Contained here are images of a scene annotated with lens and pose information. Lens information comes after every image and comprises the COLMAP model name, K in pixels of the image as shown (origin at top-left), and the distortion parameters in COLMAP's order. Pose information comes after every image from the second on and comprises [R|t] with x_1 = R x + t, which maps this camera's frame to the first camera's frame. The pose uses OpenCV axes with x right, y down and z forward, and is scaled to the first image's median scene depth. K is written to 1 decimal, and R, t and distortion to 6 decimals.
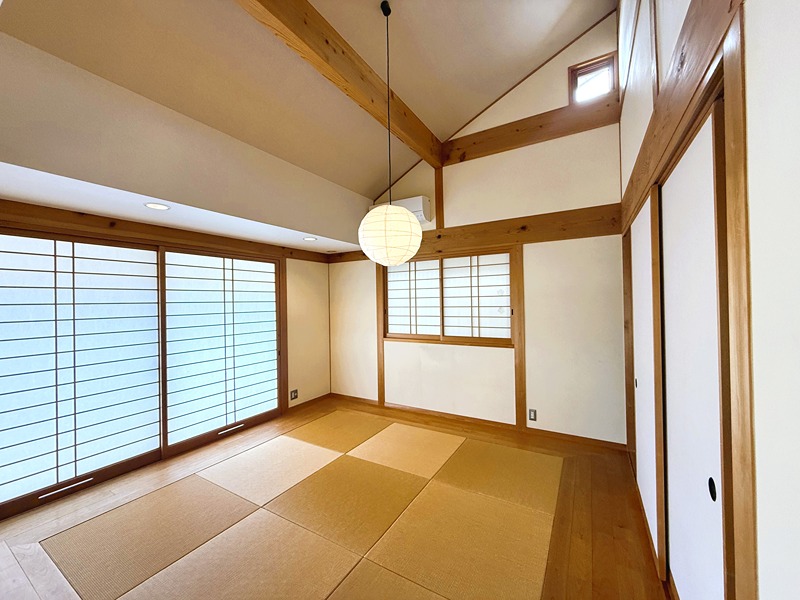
lens RADIAL K [[322.0, 0, 394.2], [0, 322.0, 297.5], [0, 0, 1]] dist [-0.001758, 0.000544]
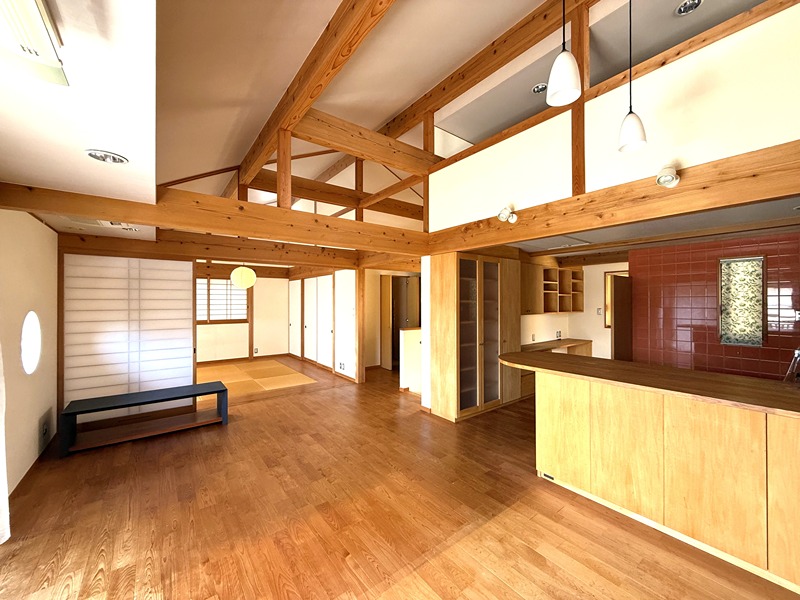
lens RADIAL K [[322.0, 0, 400.3], [0, 322.0, 300.0], [0, 0, 1]] dist [-0.001758, 0.000544]
pose [[0.363350, 0.020982, 0.931416, -1.193951], [-0.017027, 0.999729, -0.015879, 0.012955], [-0.931497, -0.010090, 0.363609, -0.715305]]
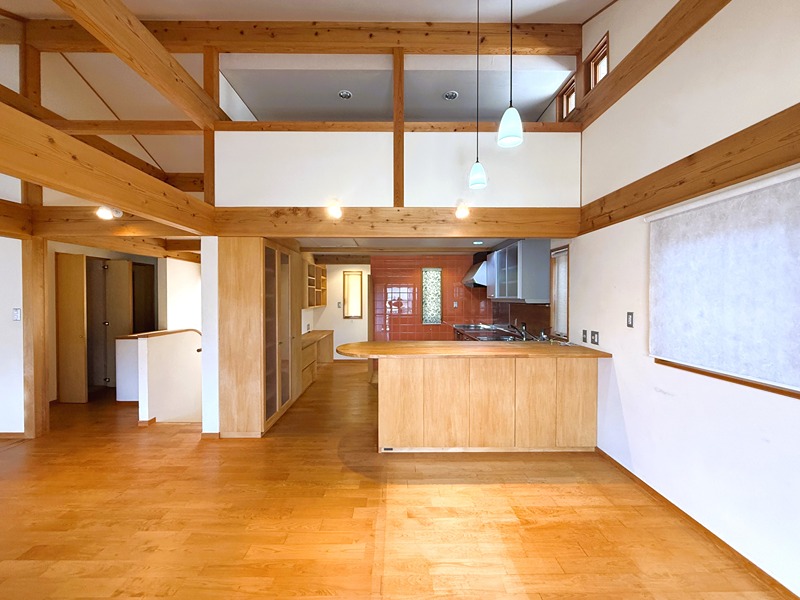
lens RADIAL K [[322.0, 0, 401.9], [0, 322.0, 300.4], [0, 0, 1]] dist [-0.001758, 0.000544]
pose [[-0.530904, 0.005958, 0.847411, -1.117722], [-0.001932, 0.999964, -0.008241, 0.017140], [-0.847430, -0.006012, -0.530873, -0.376240]]
